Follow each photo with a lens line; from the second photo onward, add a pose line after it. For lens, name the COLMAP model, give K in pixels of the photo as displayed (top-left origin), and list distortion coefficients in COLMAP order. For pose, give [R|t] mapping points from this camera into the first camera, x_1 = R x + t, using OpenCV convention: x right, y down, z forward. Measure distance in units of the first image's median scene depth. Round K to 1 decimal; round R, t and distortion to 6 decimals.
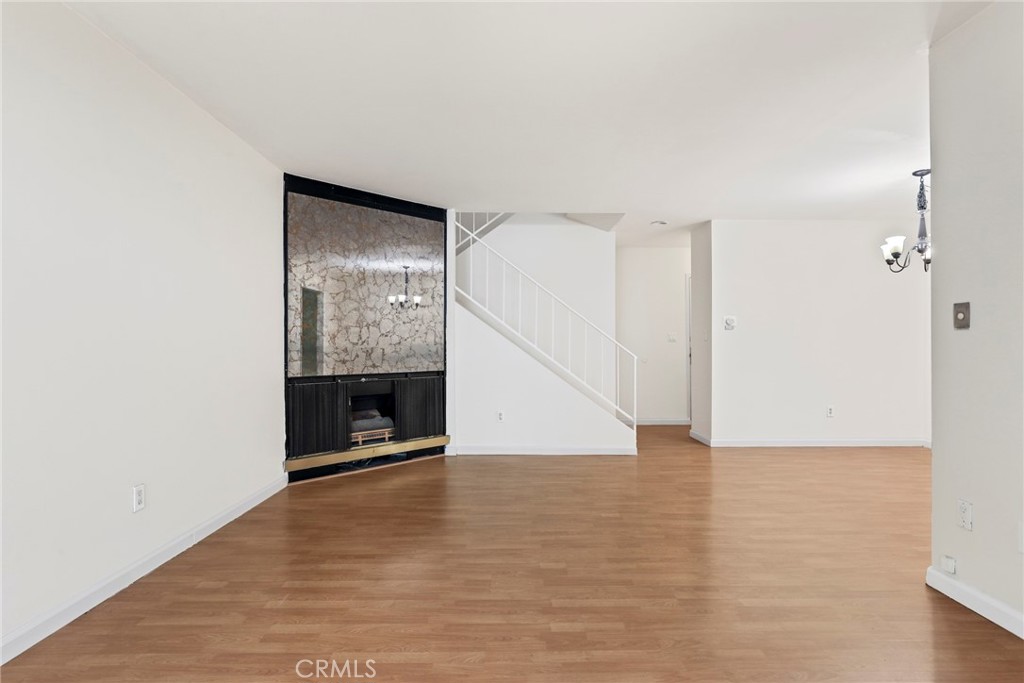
lens RADIAL K [[529.6, 0, 512.4], [0, 529.6, 341.2], [0, 0, 1]] dist [-0.002038, 0.000152]
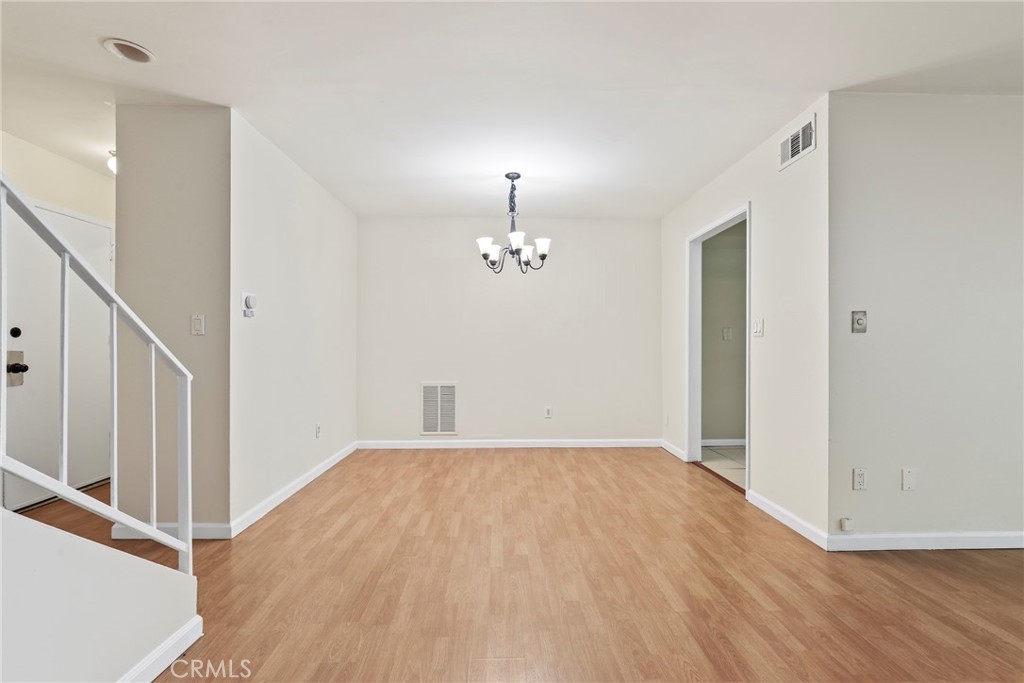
lens RADIAL K [[469.5, 0, 514.7], [0, 469.5, 342.2], [0, 0, 1]] dist [-0.005695, -0.000402]
pose [[-0.025687, 0.008363, 0.999635, -0.141407], [-0.007506, 0.999935, -0.008559, 0.010327], [-0.999642, -0.007724, -0.025622, 1.085332]]
